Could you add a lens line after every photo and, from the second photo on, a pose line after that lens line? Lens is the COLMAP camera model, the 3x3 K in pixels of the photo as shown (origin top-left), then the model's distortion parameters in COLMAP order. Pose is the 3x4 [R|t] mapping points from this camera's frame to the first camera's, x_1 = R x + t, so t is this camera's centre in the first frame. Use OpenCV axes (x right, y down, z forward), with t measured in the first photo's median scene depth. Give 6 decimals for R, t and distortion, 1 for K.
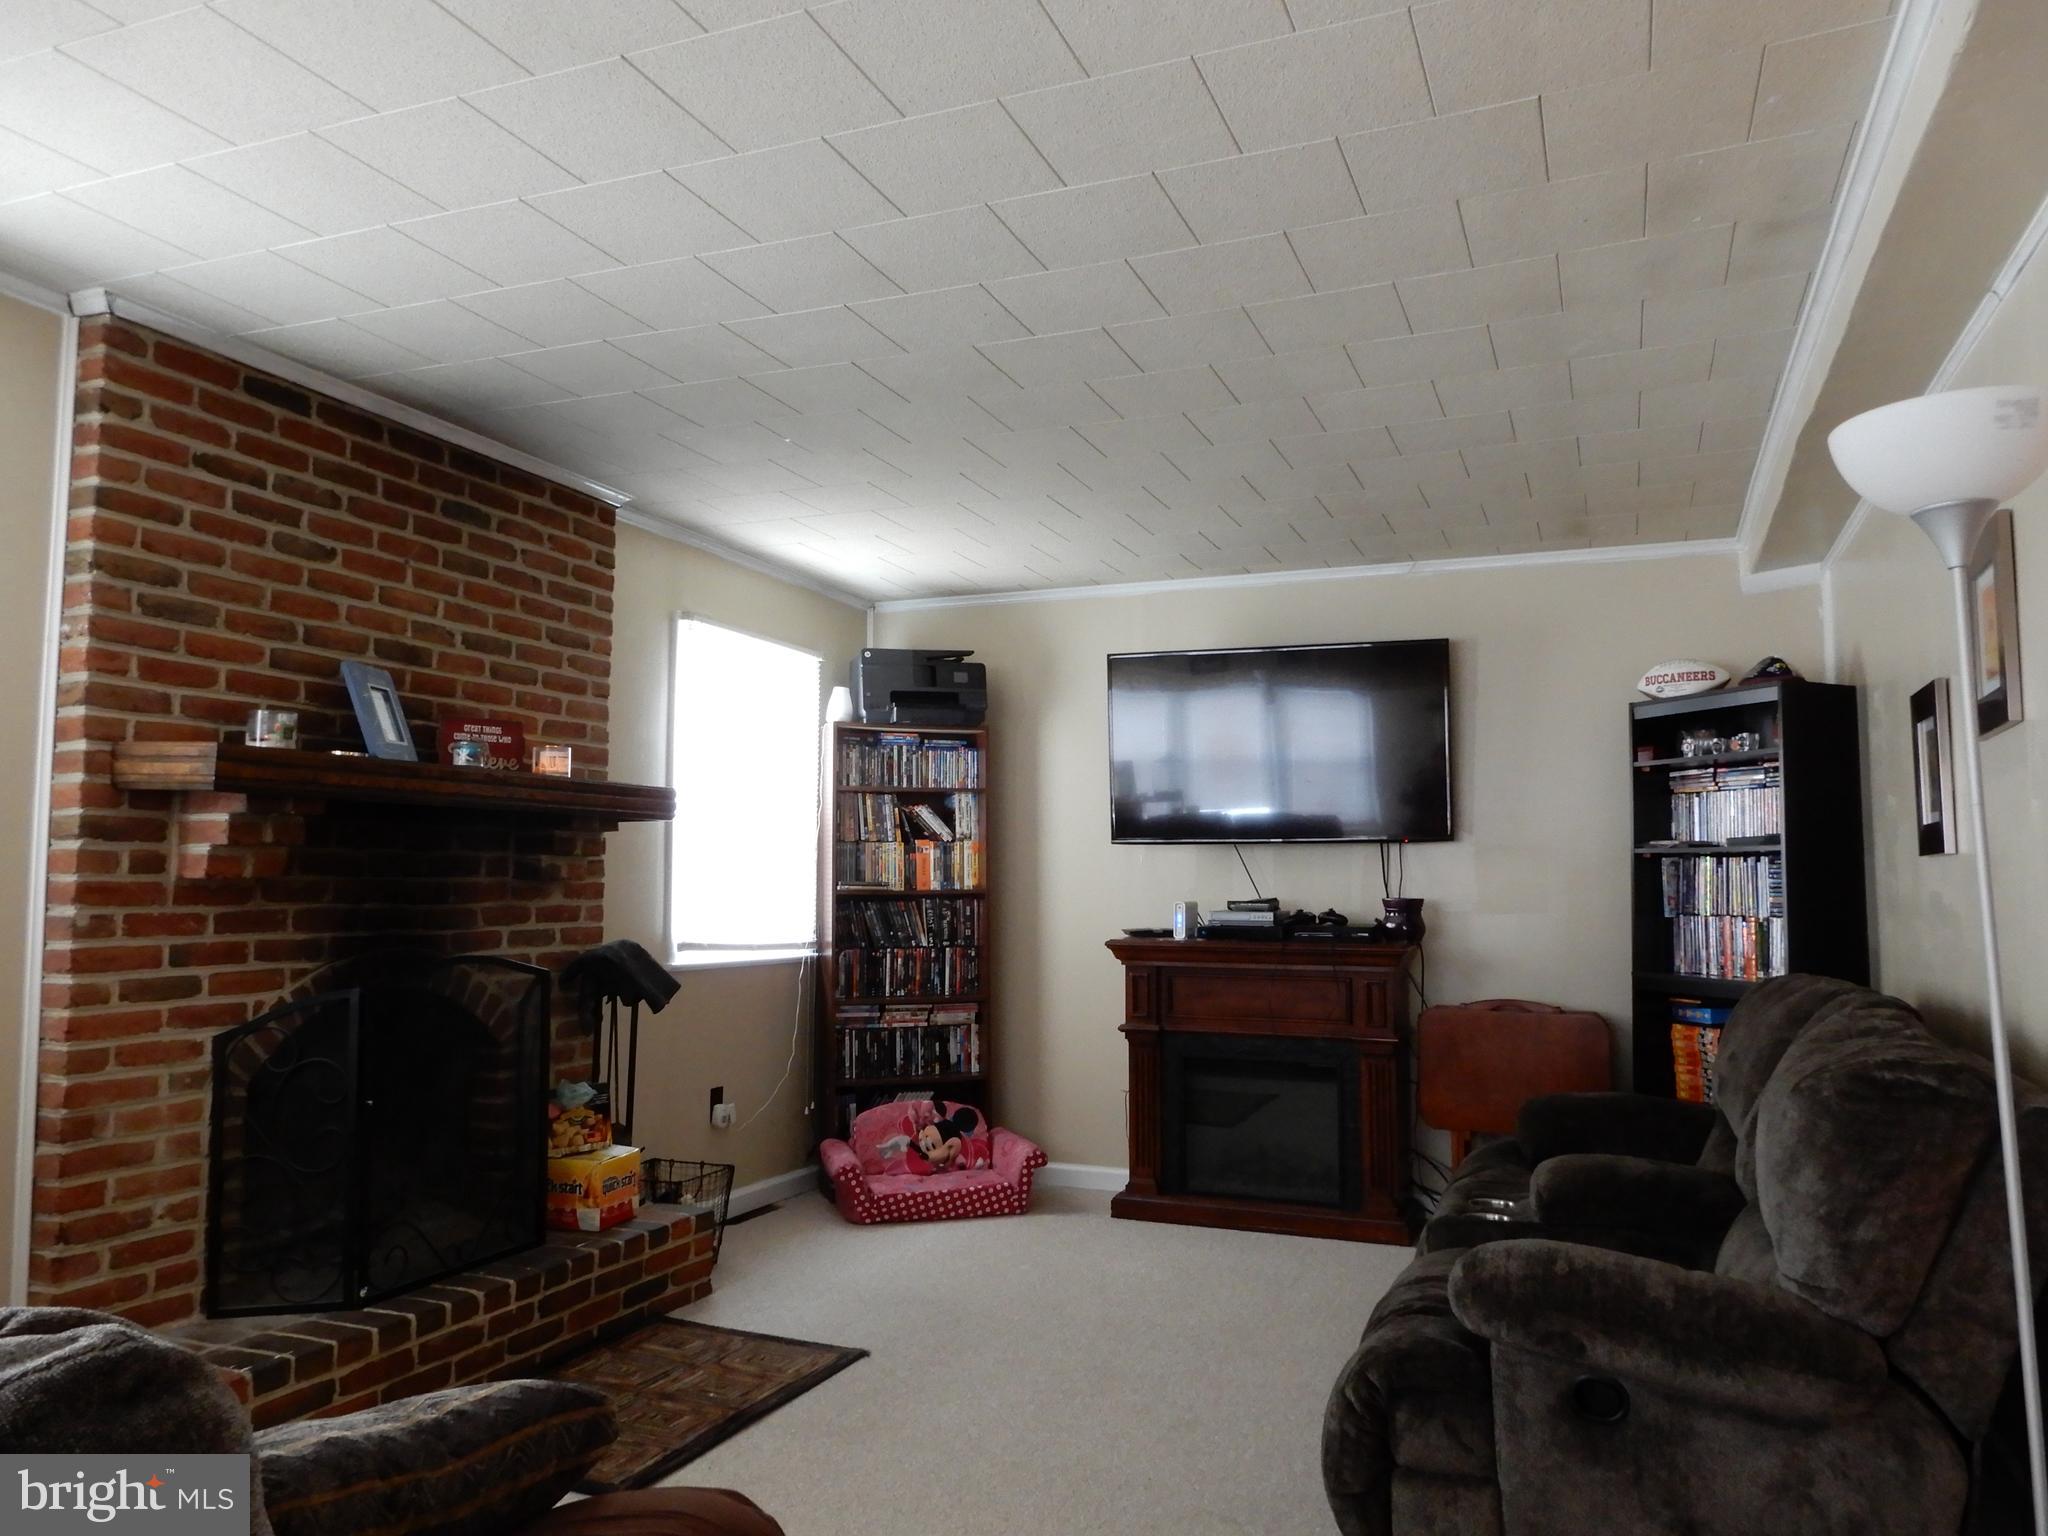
lens RADIAL K [[1455.1, 0, 1020.4], [0, 1455.1, 762.1], [0, 0, 1]] dist [0.005520, 0.010691]
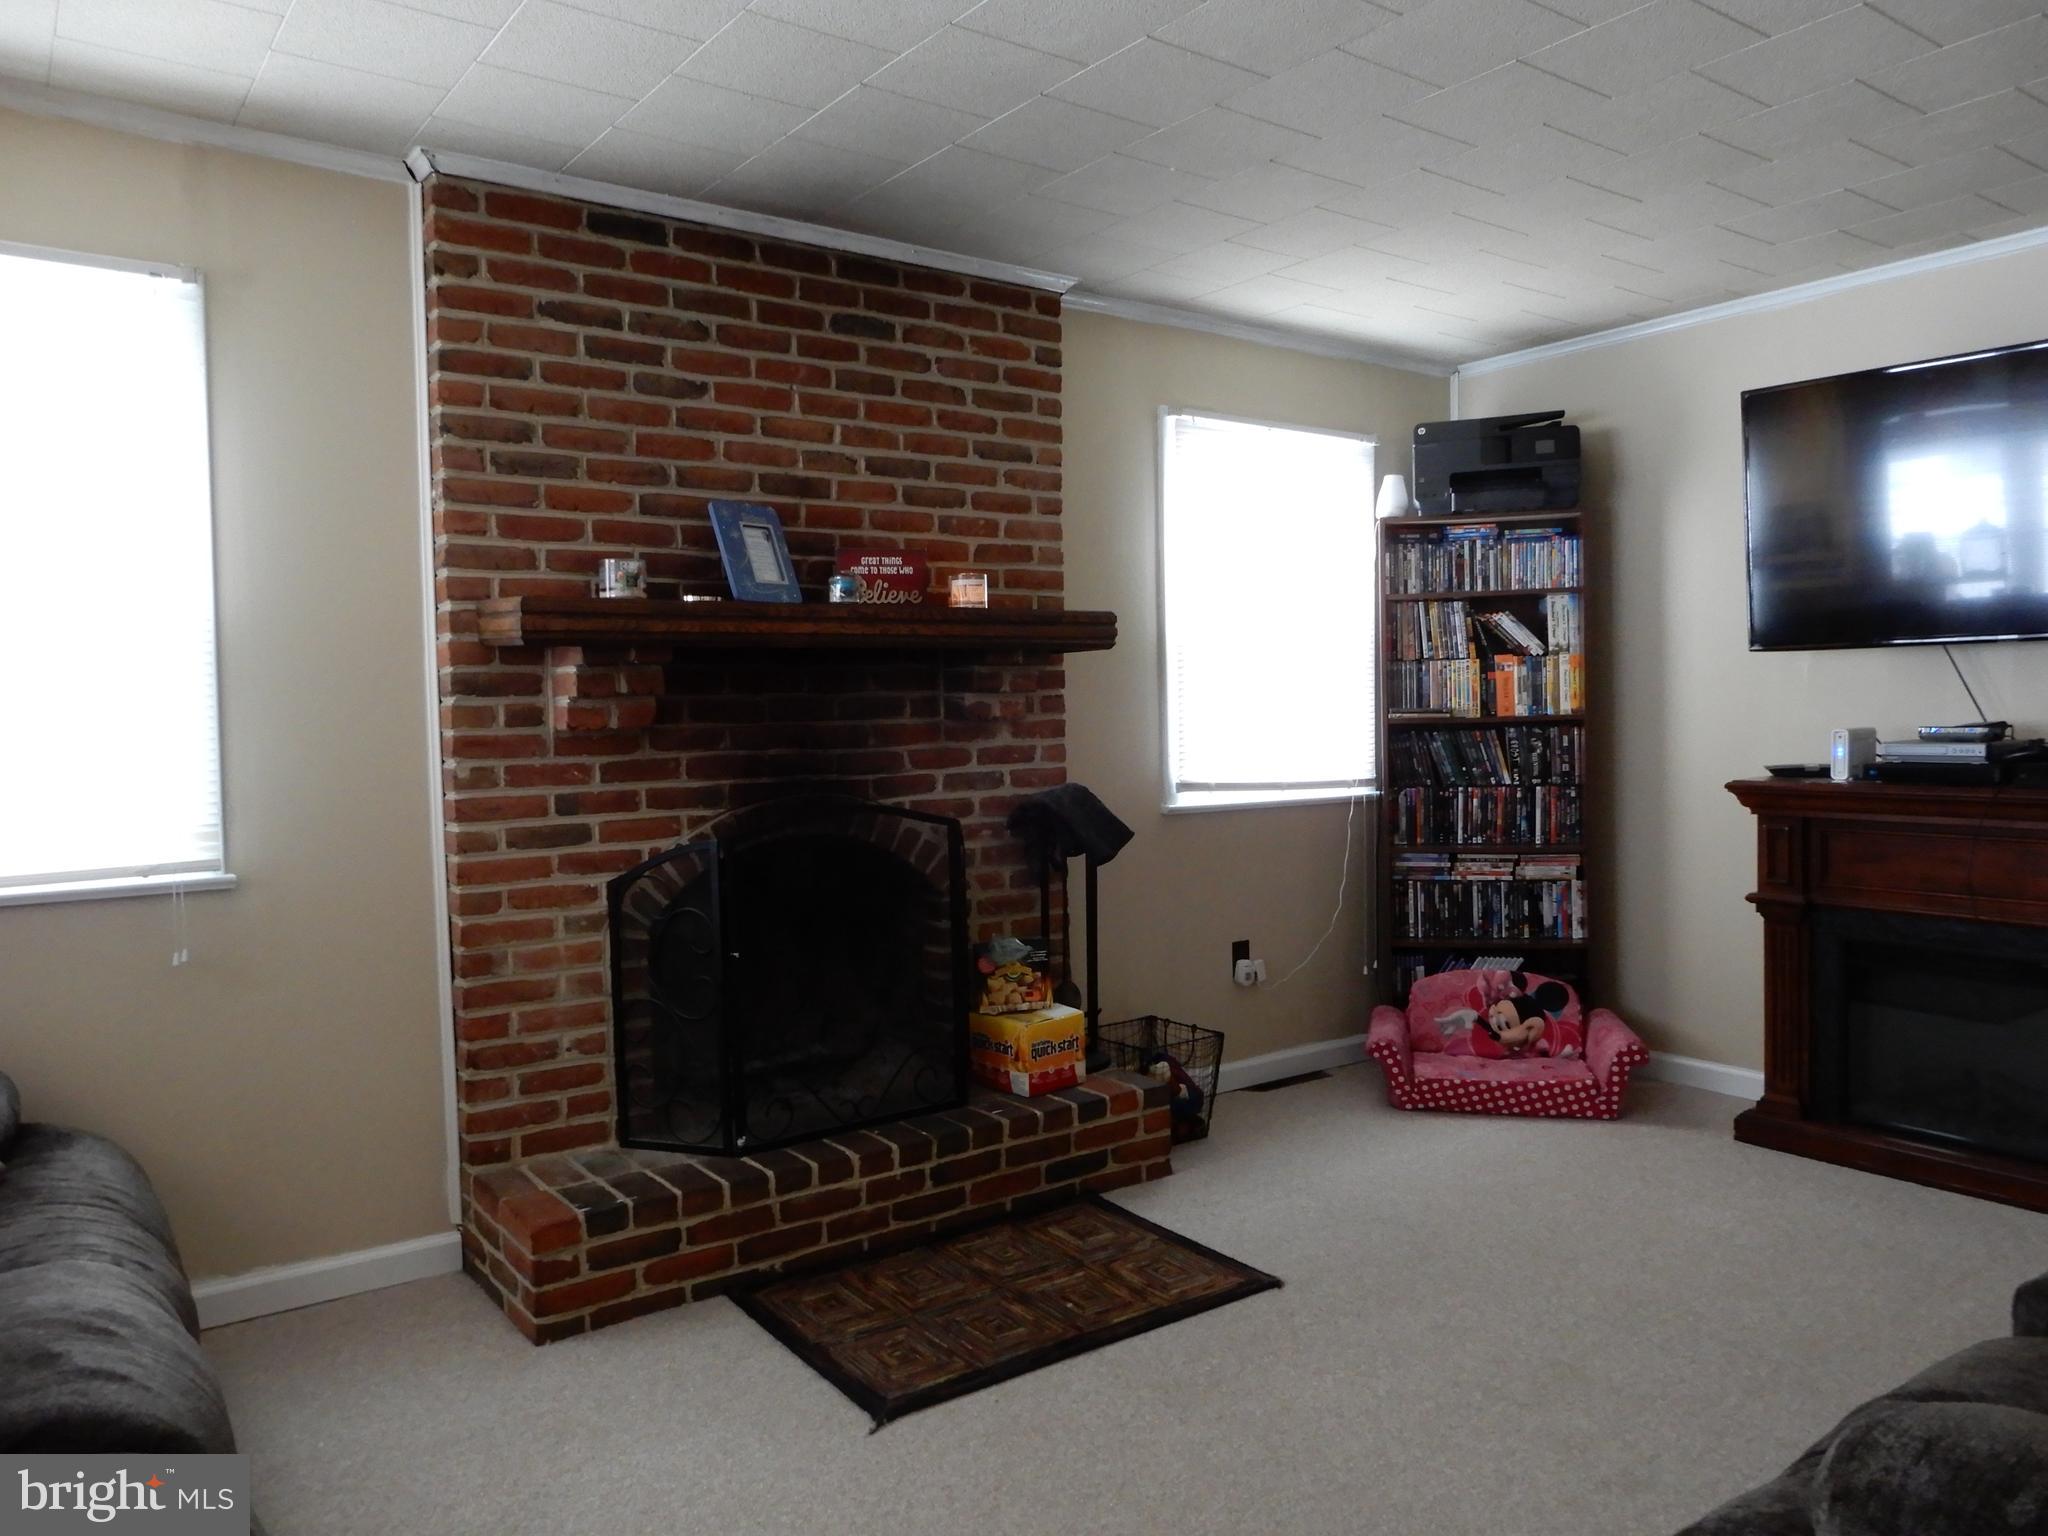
lens RADIAL K [[1455.1, 0, 1020.4], [0, 1455.1, 762.1], [0, 0, 1]] dist [0.005520, 0.010691]
pose [[0.852780, 0.000466, -0.522270, 0.182265], [0.065911, 0.991908, 0.108506, 0.009565], [0.518094, -0.126955, 0.845849, 0.232340]]
